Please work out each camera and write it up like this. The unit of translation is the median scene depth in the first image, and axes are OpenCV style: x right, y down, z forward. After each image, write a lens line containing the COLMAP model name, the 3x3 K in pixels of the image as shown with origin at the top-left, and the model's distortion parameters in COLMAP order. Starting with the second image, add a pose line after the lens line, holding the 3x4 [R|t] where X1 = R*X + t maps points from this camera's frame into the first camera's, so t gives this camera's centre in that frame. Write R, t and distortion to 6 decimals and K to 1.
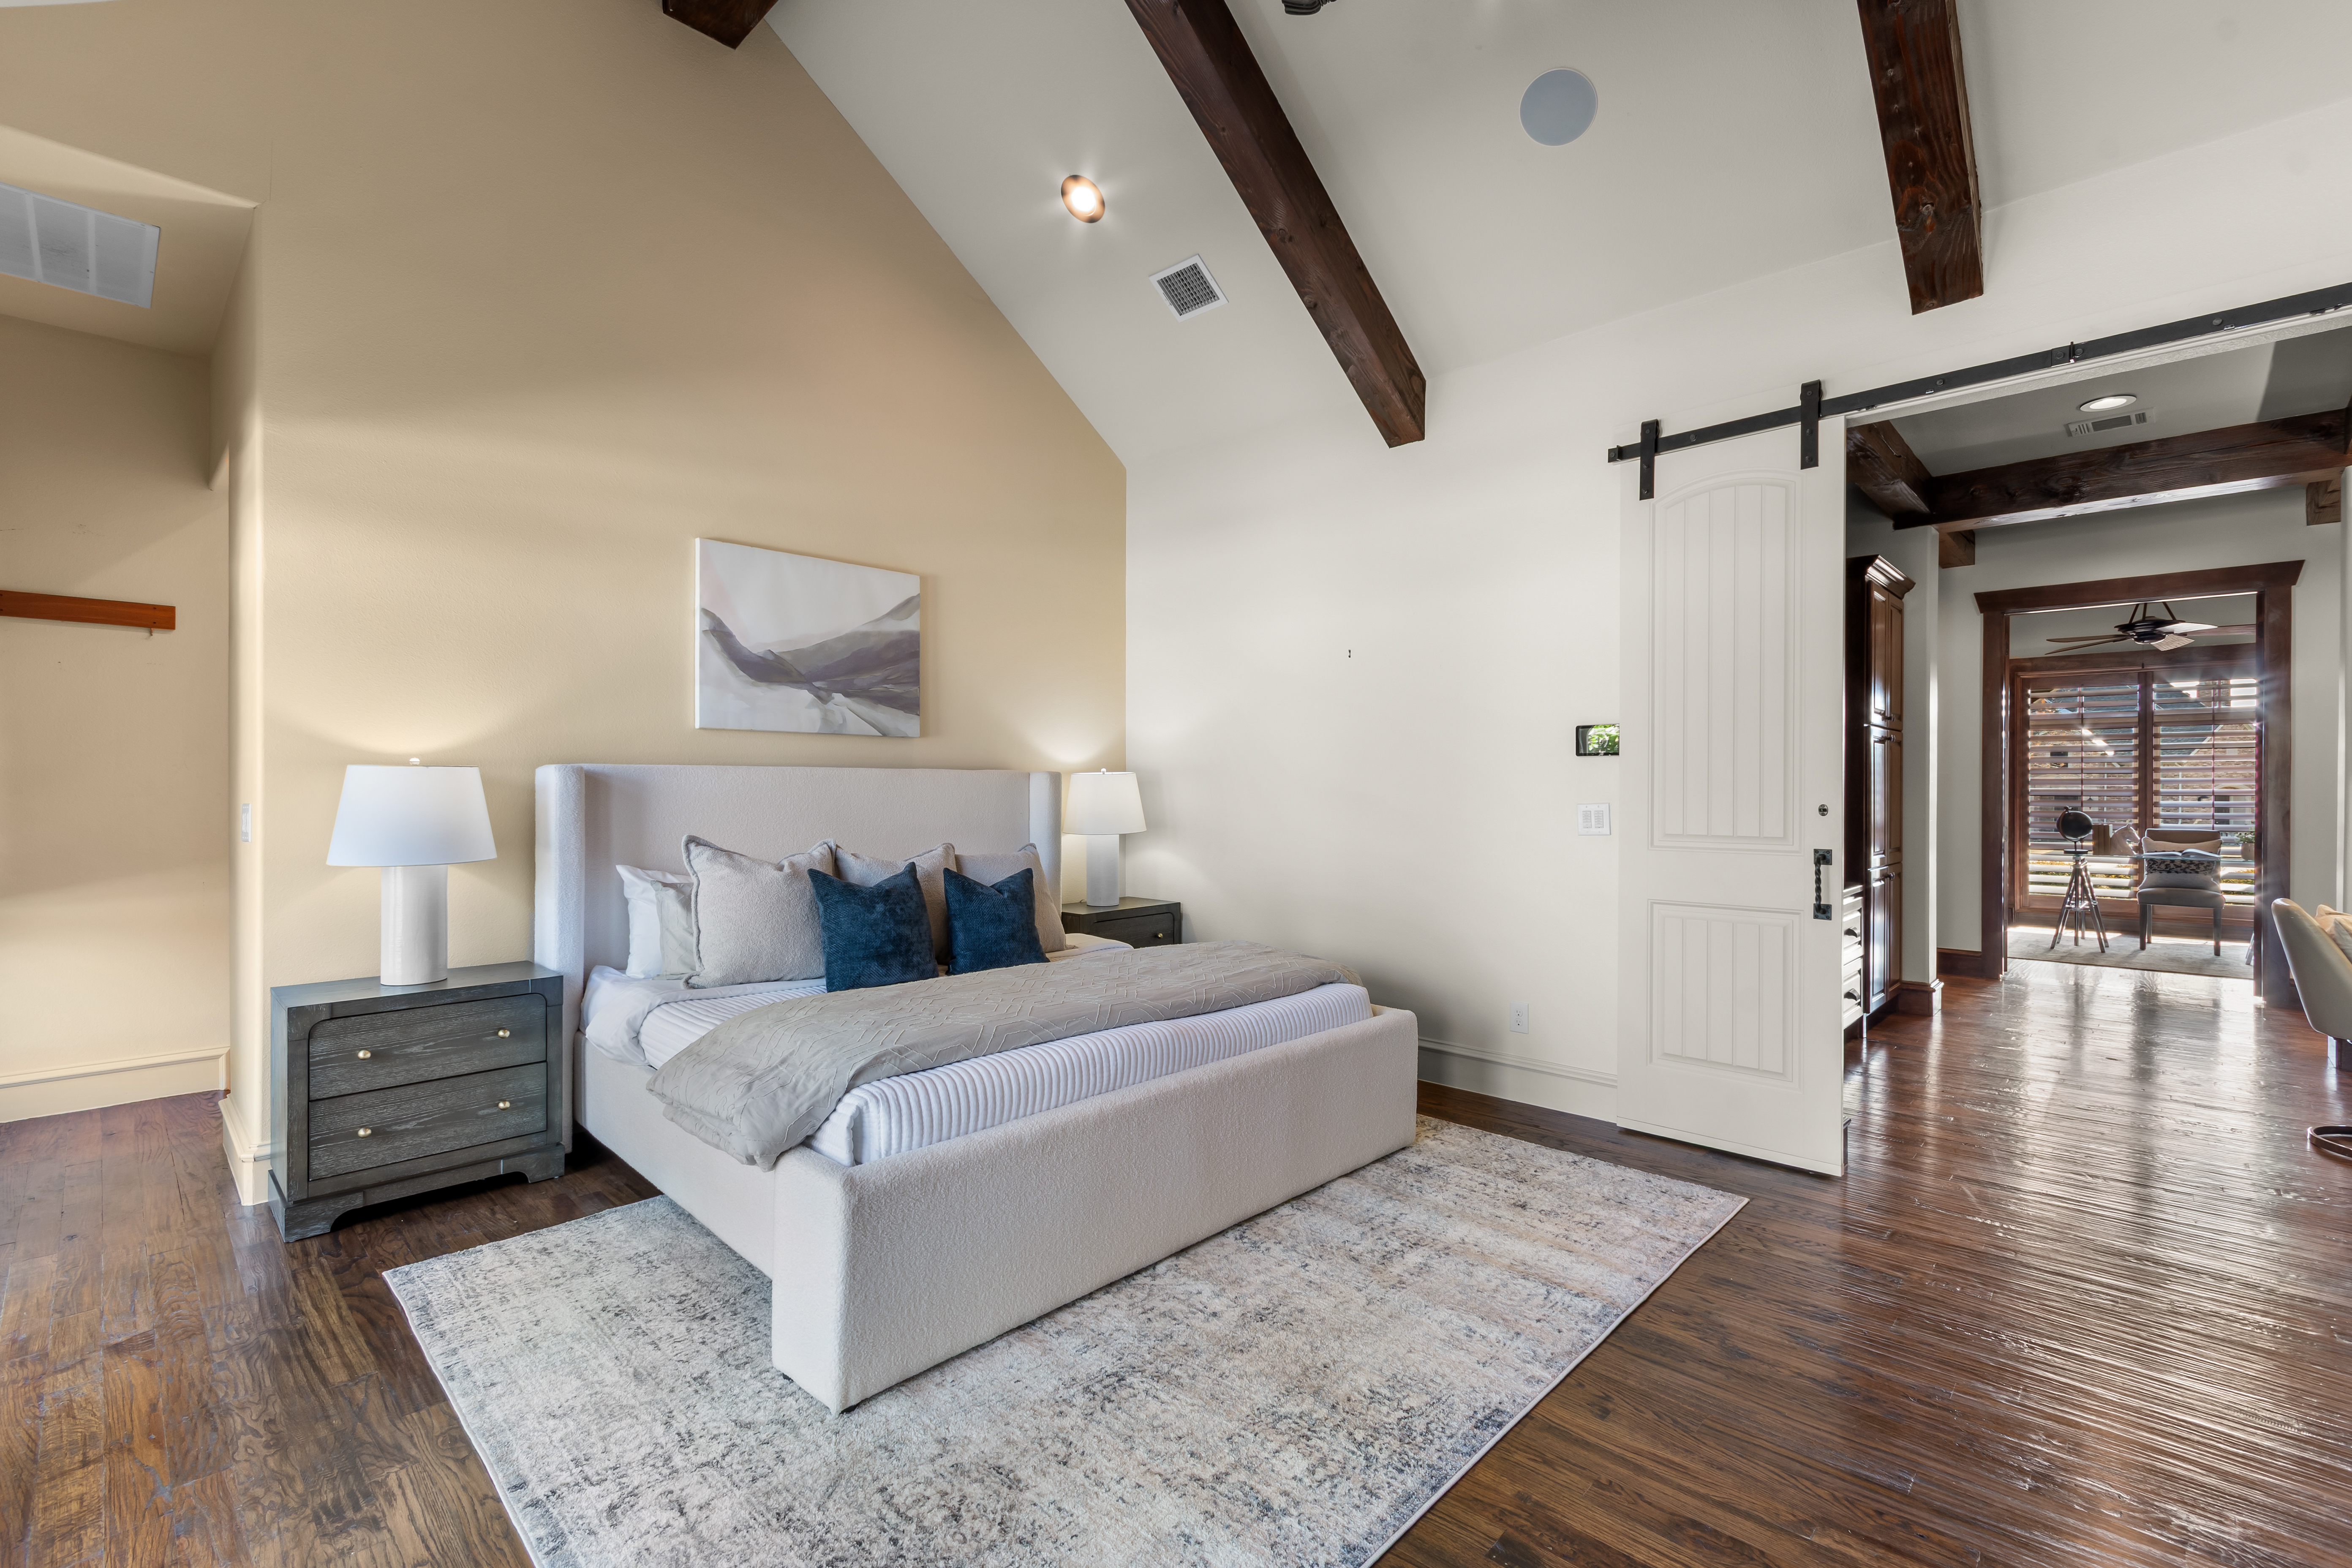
lens RADIAL K [[1033.6, 0, 1170.8], [0, 1033.6, 787.8], [0, 0, 1]] dist [0.003891, -0.001665]
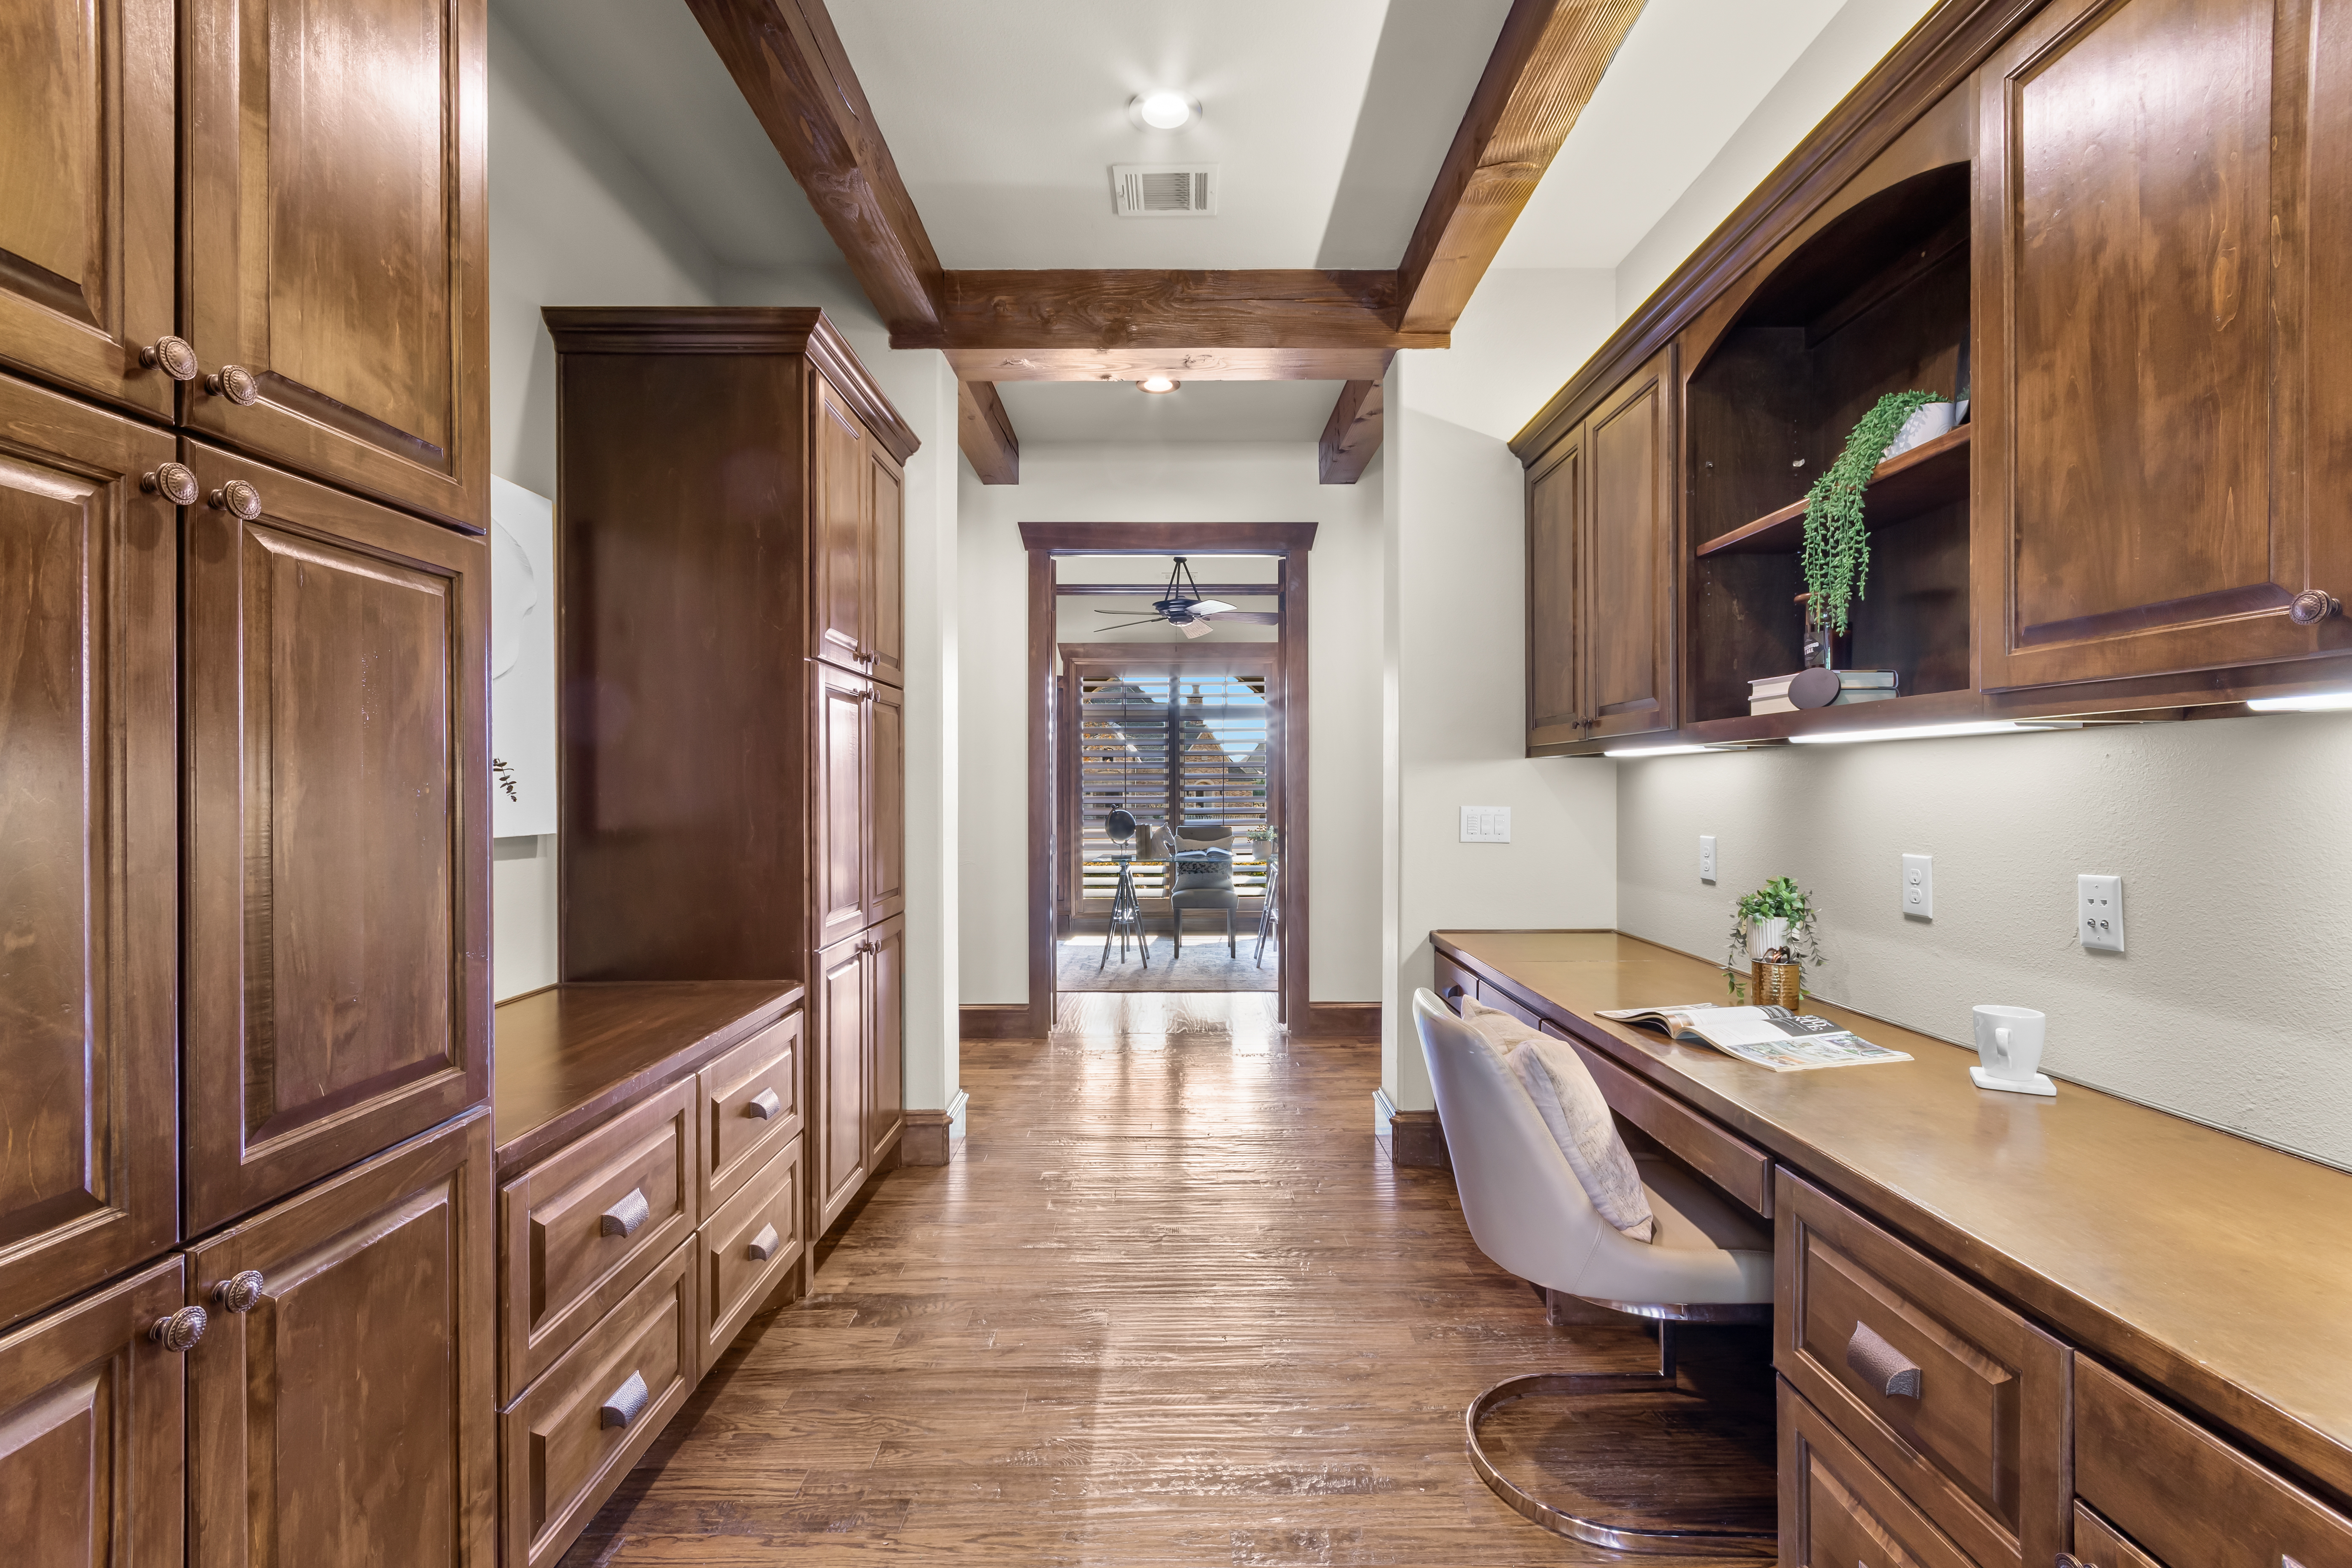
lens RADIAL K [[1033.6, 0, 1176.0], [0, 1033.6, 785.0], [0, 0, 1]] dist [0.003891, -0.001665]
pose [[0.714611, -0.005788, 0.699498, 0.406524], [0.006289, 0.999979, 0.001849, -0.000136], [-0.699494, 0.003078, 0.714632, 0.471919]]
